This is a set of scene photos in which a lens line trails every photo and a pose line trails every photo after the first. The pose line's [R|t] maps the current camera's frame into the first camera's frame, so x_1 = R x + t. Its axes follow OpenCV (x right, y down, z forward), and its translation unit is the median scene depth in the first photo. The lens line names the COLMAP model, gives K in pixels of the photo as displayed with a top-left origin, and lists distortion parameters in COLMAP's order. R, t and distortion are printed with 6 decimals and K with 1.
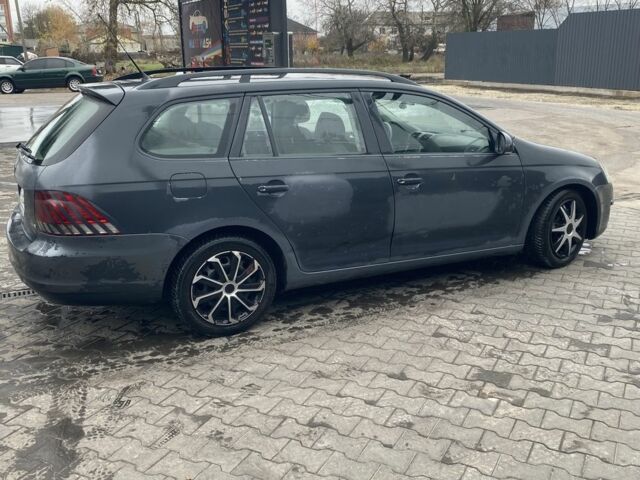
lens RADIAL K [[632.6, 0, 320.0], [0, 632.6, 240.0], [0, 0, 1]] dist [0.125250, -0.256854]
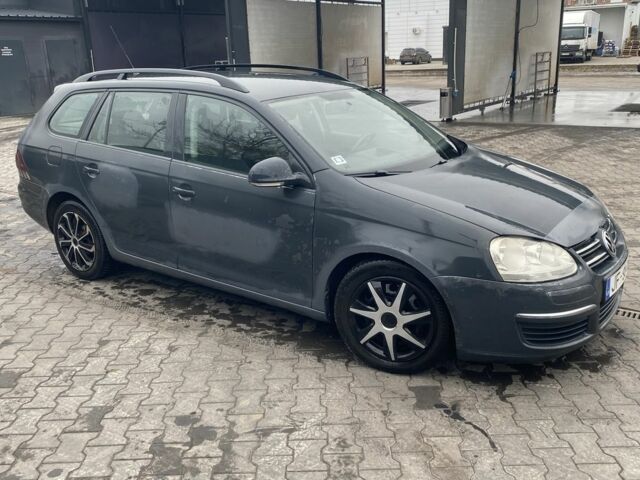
lens RADIAL K [[566.9, 0, 305.2], [0, 566.9, 242.6], [0, 0, 1]] dist [0.106104, -0.212493]
pose [[0.492764, 0.261837, -0.829834, 1.073257], [-0.235020, 0.958259, 0.162802, -0.225179], [0.837824, 0.114805, 0.533733, 0.793377]]
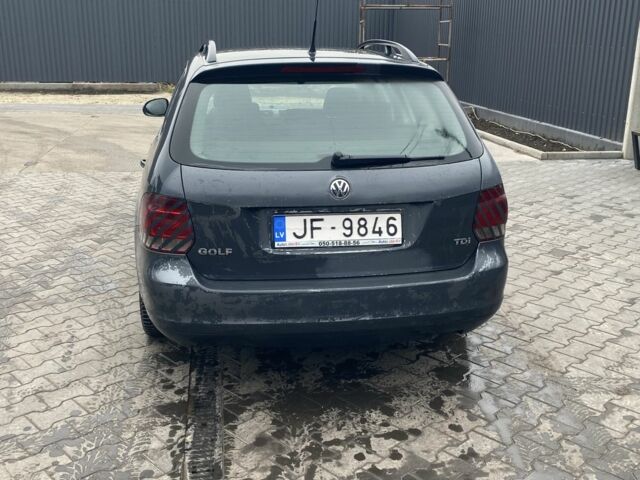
lens RADIAL K [[683.1, 0, 320.0], [0, 683.1, 240.0], [0, 0, 1]] dist [0.160639, -0.411218]
pose [[0.321412, -0.249538, 0.913469, -1.207292], [0.253841, 0.952053, 0.170762, -0.199899], [-0.912282, 0.176990, 0.369344, 0.818813]]
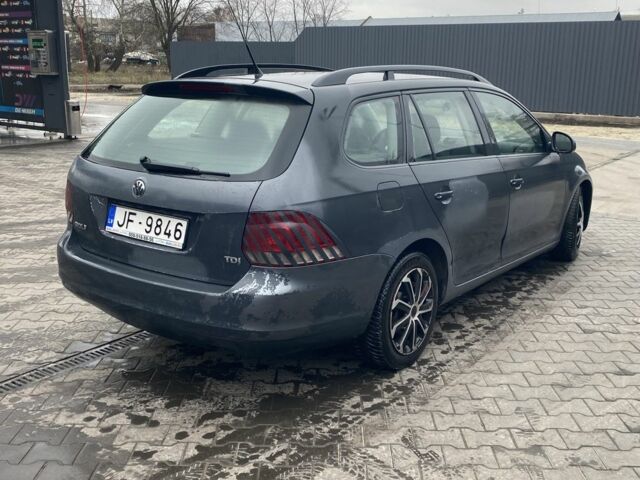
lens RADIAL K [[683.1, 0, 320.0], [0, 683.1, 240.0], [0, 0, 1]] dist [0.160639, -0.411218]
pose [[0.893990, -0.085572, 0.439841, -0.686020], [0.101577, 0.994744, -0.012927, -0.023165], [-0.436423, 0.056234, 0.897983, 0.202649]]
